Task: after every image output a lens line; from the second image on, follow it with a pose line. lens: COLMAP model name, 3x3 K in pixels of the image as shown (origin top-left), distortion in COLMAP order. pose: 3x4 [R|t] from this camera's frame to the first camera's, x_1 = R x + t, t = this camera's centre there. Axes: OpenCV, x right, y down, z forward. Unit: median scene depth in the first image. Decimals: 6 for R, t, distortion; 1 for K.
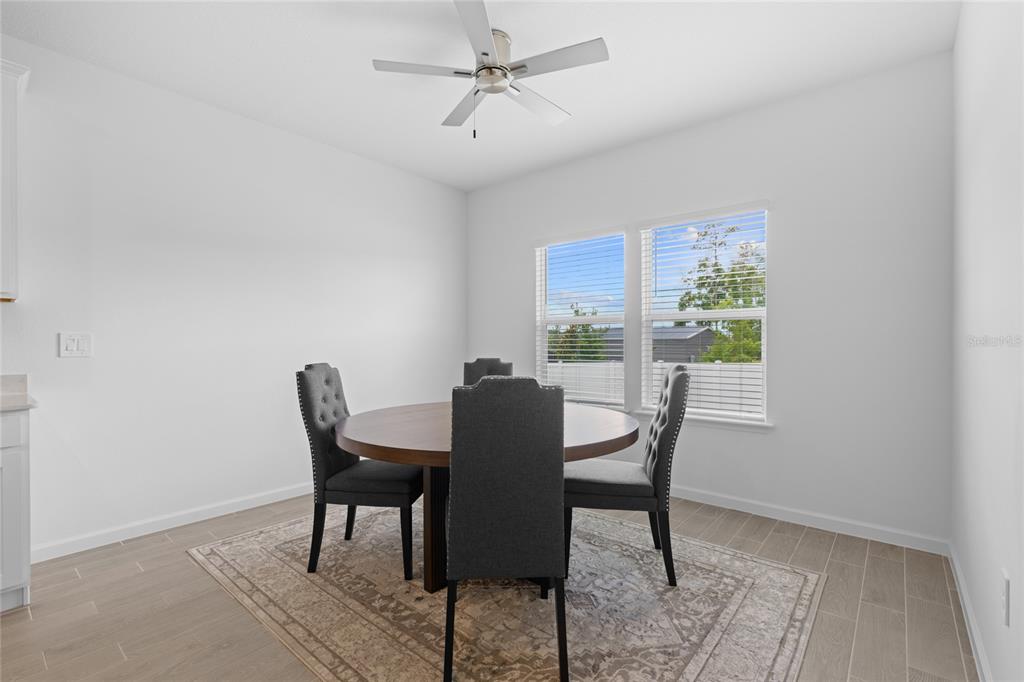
lens RADIAL K [[464.9, 0, 513.7], [0, 464.9, 346.8], [0, 0, 1]] dist [-0.003783, 0.000199]
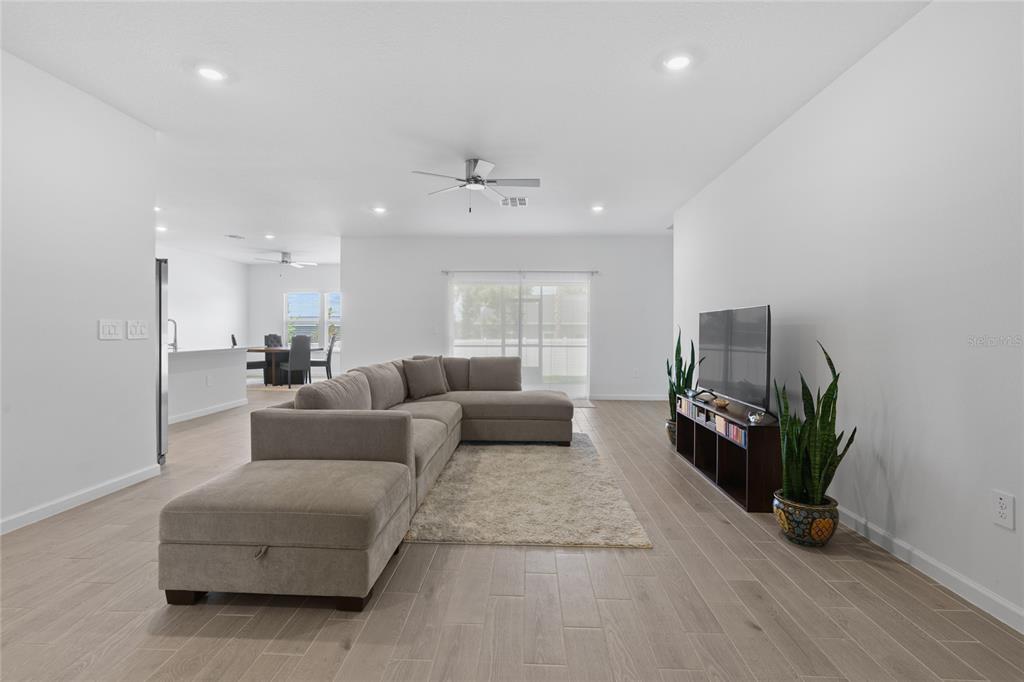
lens RADIAL K [[464.9, 0, 511.9], [0, 464.9, 331.7], [0, 0, 1]] dist [-0.003783, 0.000199]
pose [[0.789324, 0.000040, 0.613977, -1.103153], [-0.010755, 0.999847, 0.013762, -0.079995], [-0.613883, -0.017466, 0.789204, -3.820498]]
